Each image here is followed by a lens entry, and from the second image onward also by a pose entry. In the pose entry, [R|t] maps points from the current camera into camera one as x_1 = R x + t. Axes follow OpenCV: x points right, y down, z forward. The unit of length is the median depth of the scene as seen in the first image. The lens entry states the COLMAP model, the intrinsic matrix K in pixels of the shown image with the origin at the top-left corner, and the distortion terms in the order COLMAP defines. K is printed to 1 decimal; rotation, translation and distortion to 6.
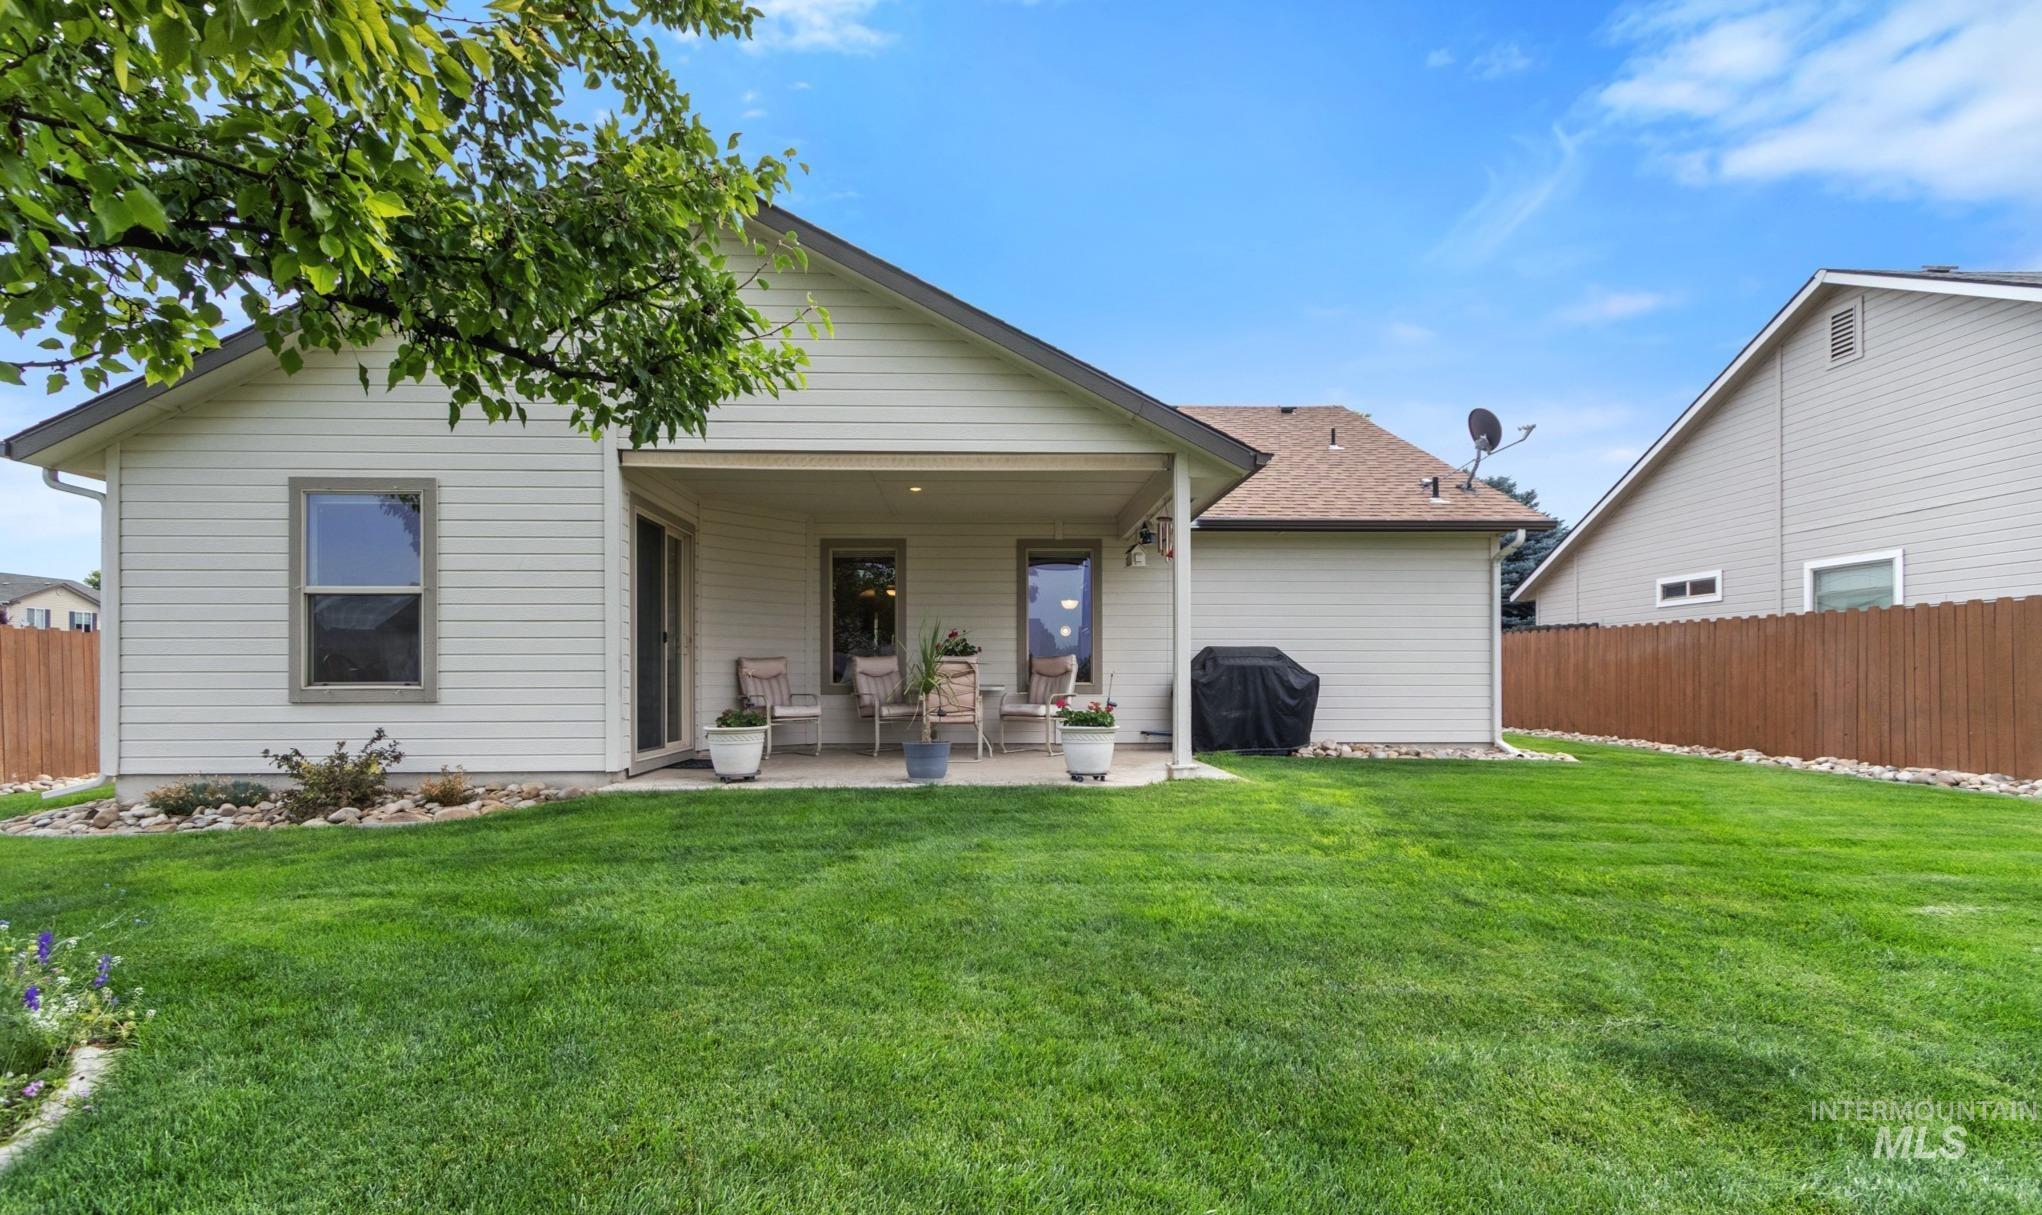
lens RADIAL K [[968.8, 0, 1025.5], [0, 968.8, 687.0], [0, 0, 1]] dist [0.002949, -0.000184]
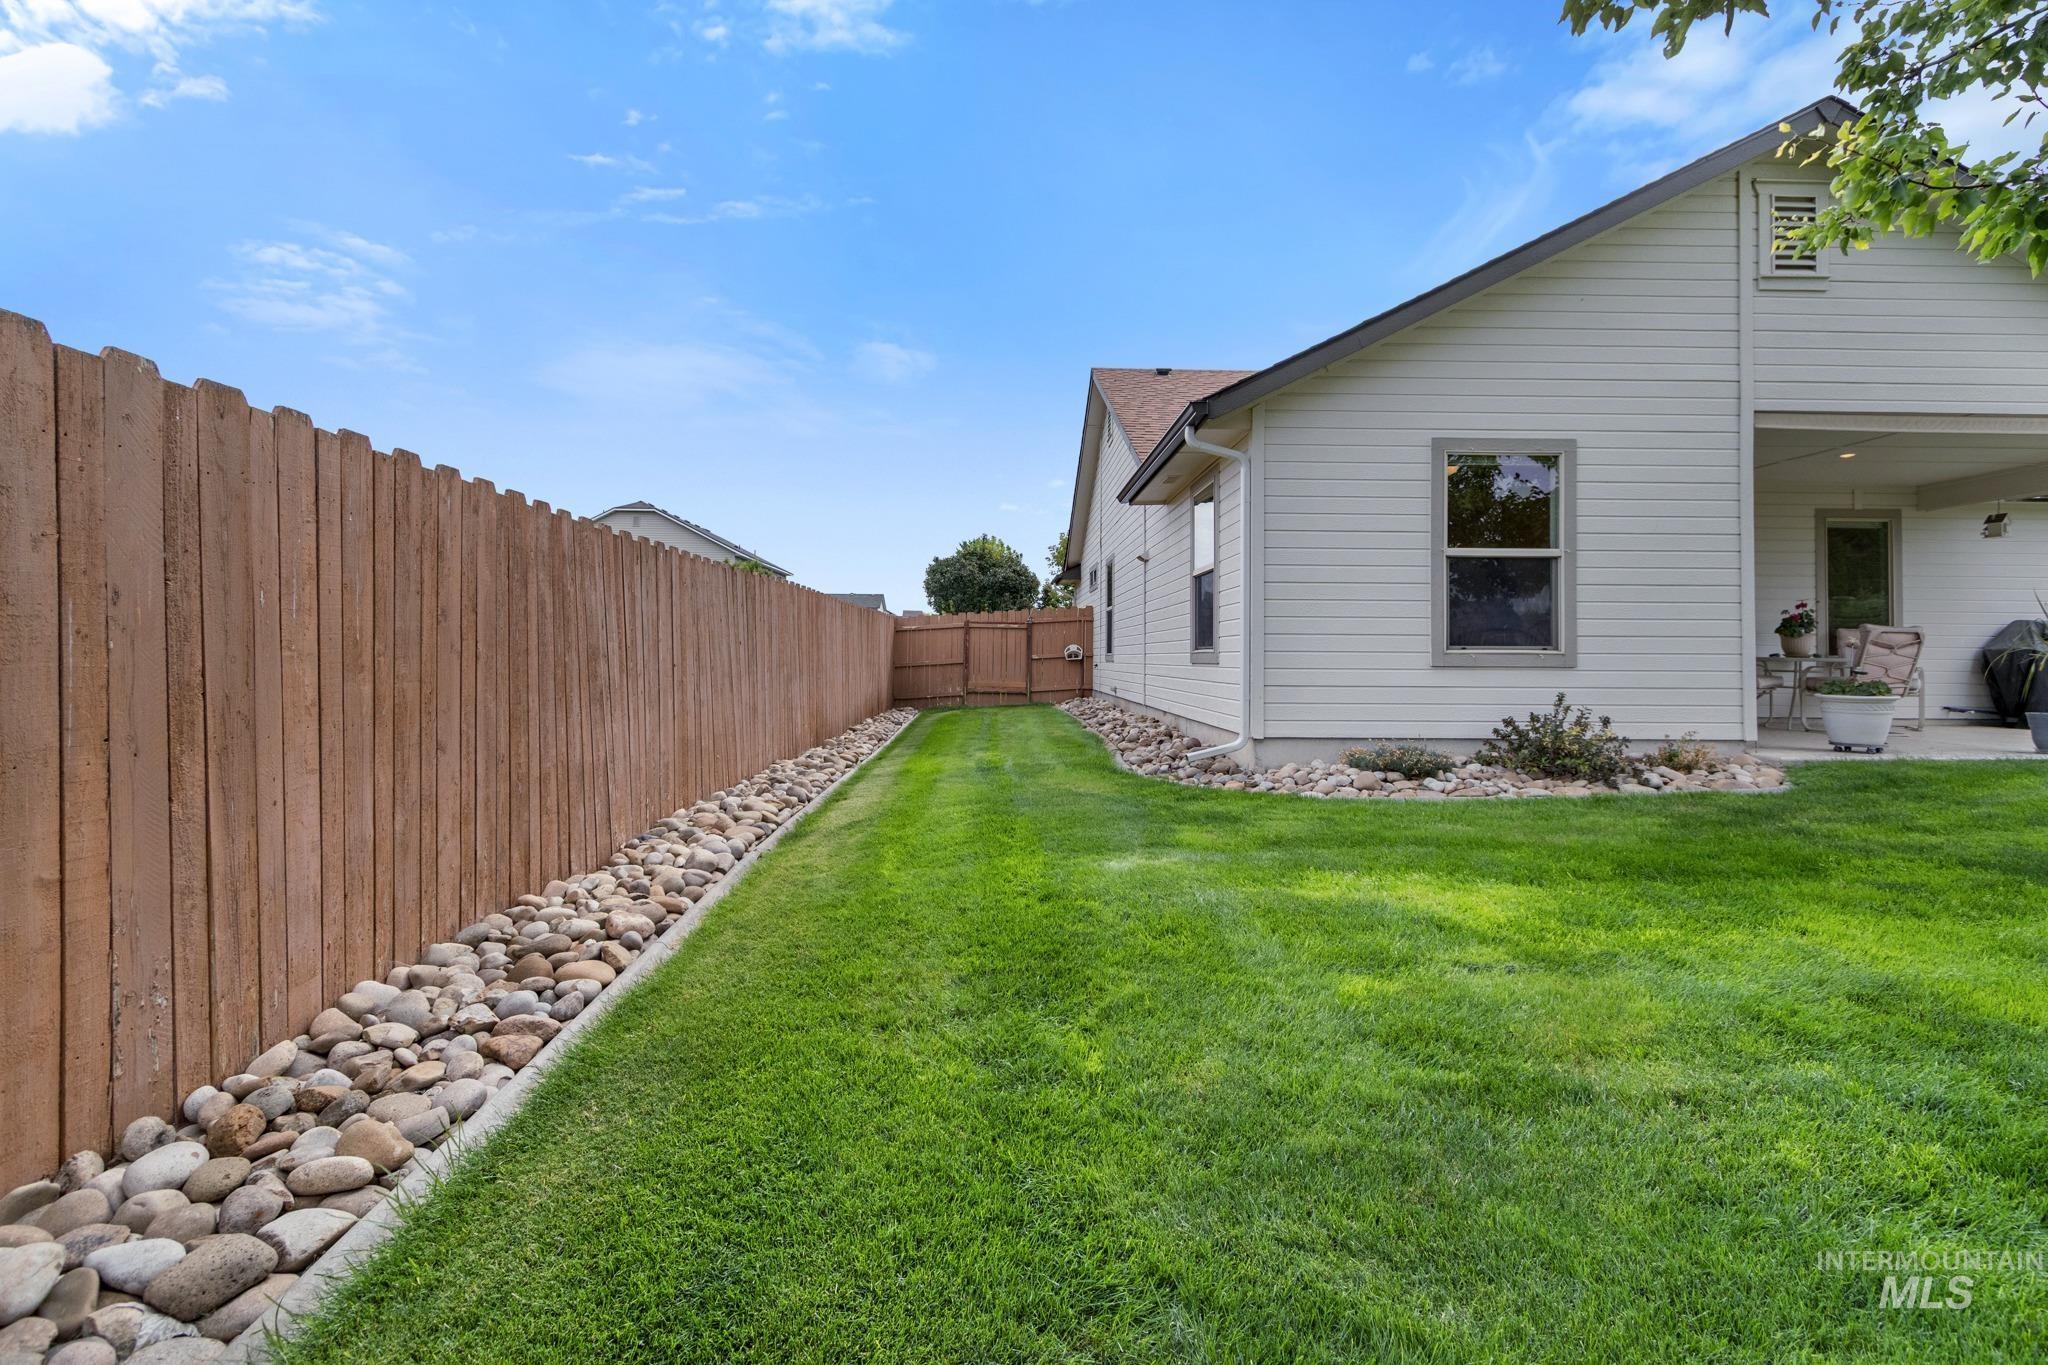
lens RADIAL K [[947.7, 0, 1018.9], [0, 947.7, 651.2], [0, 0, 1]] dist [0.012541, -0.000026]
pose [[0.999933, 0.006027, -0.009909, -0.843122], [-0.006195, 0.999837, -0.016973, 0.013678], [0.009805, 0.017034, 0.999807, 0.027006]]
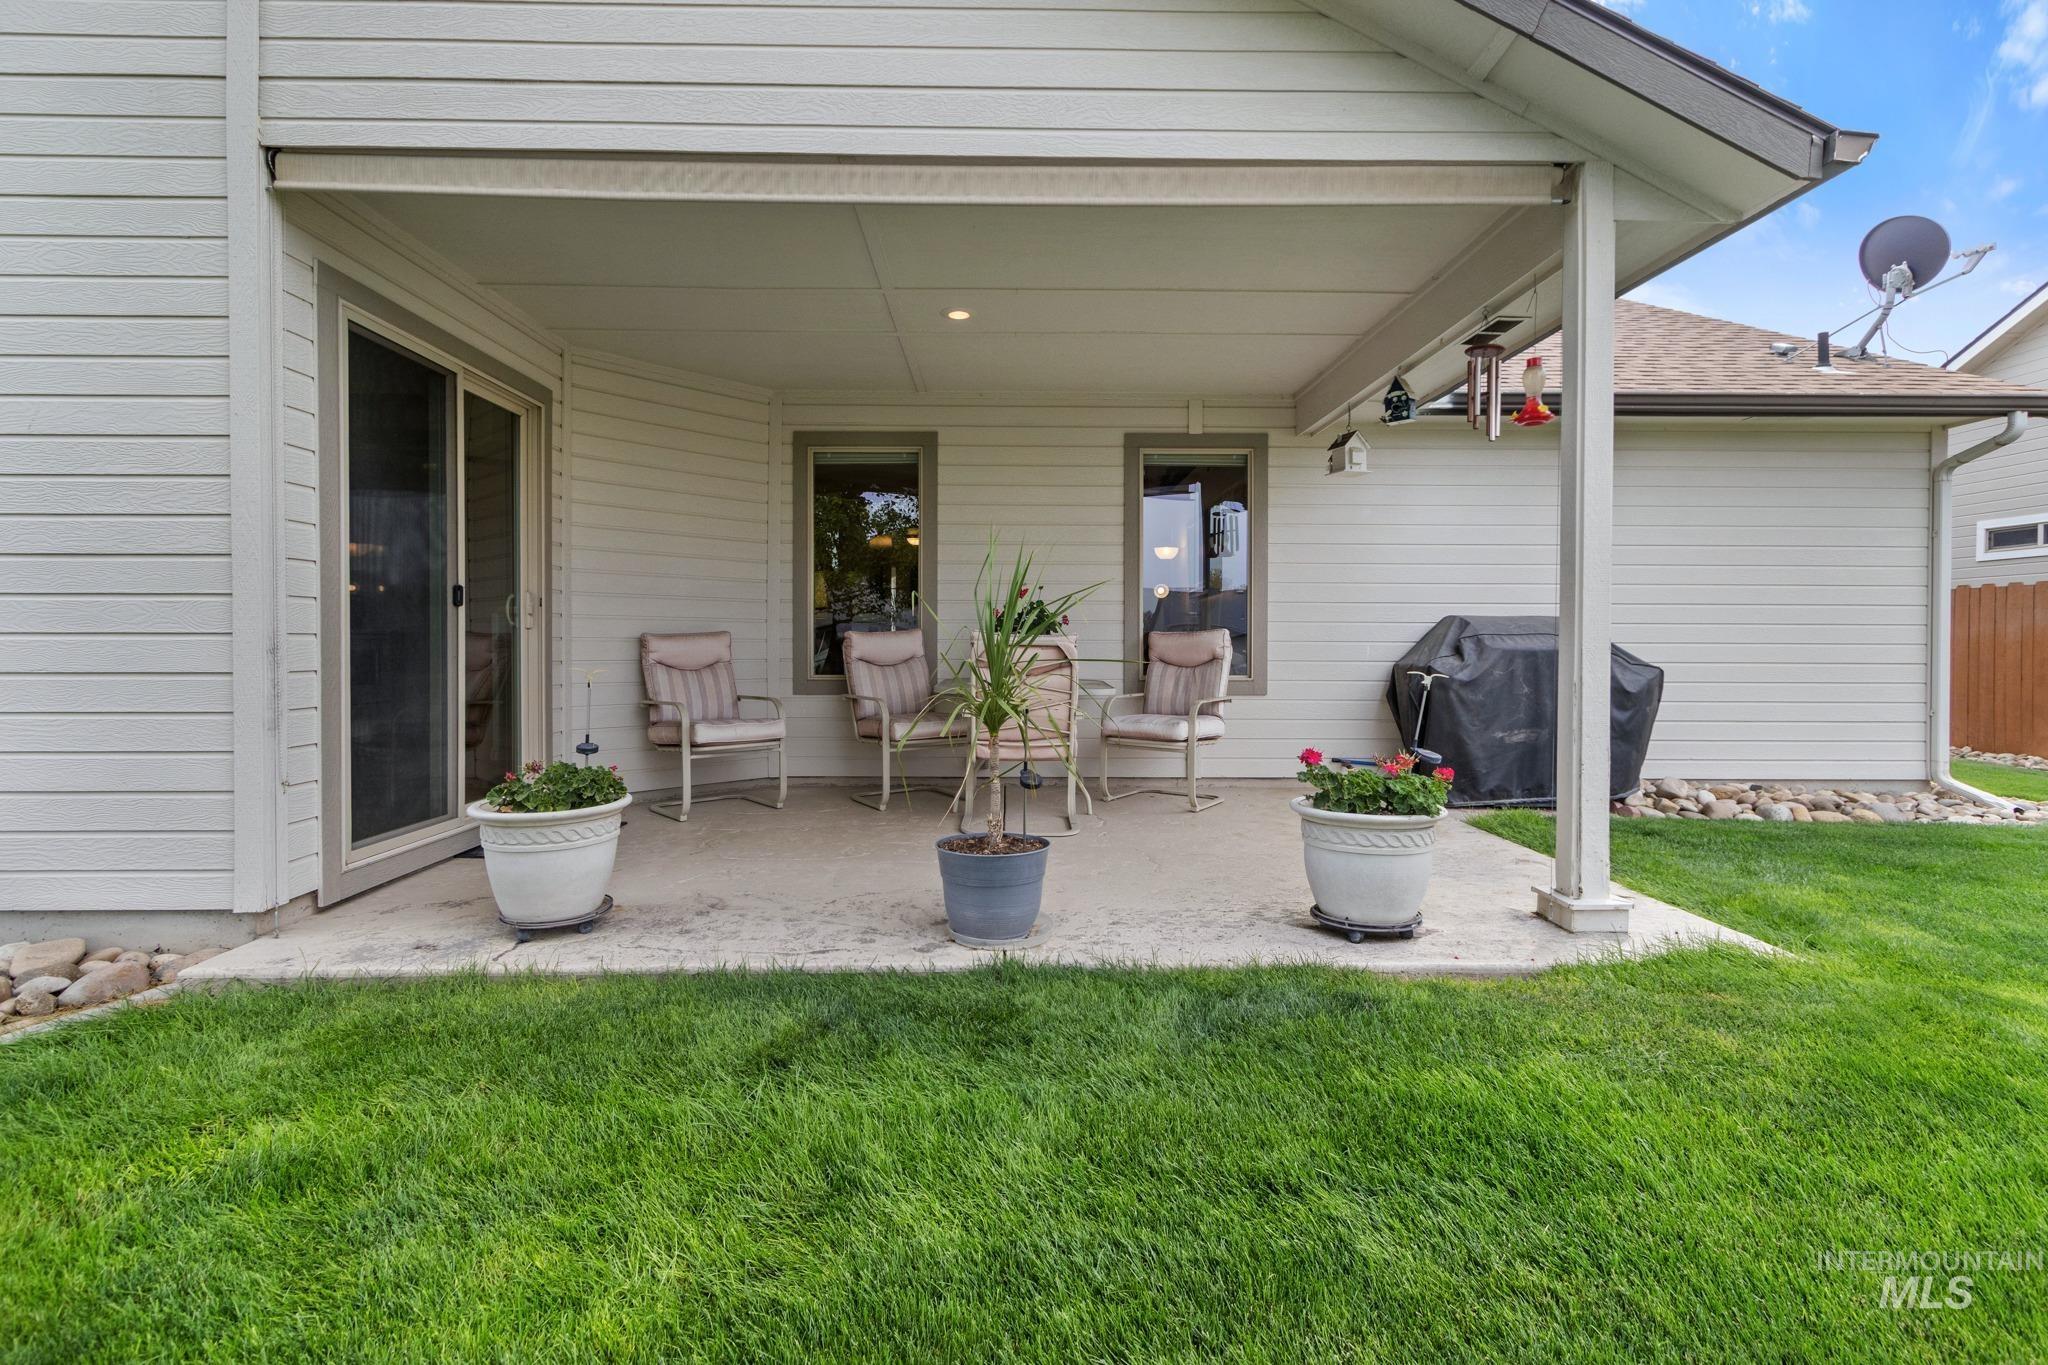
lens RADIAL K [[947.7, 0, 1018.9], [0, 947.7, 651.2], [0, 0, 1]] dist [0.012541, -0.000026]
pose [[0.999615, 0.004849, -0.027329, -0.059468], [-0.004809, 0.999987, 0.001533, -0.021147], [0.027337, -0.001401, 0.999625, 0.438798]]
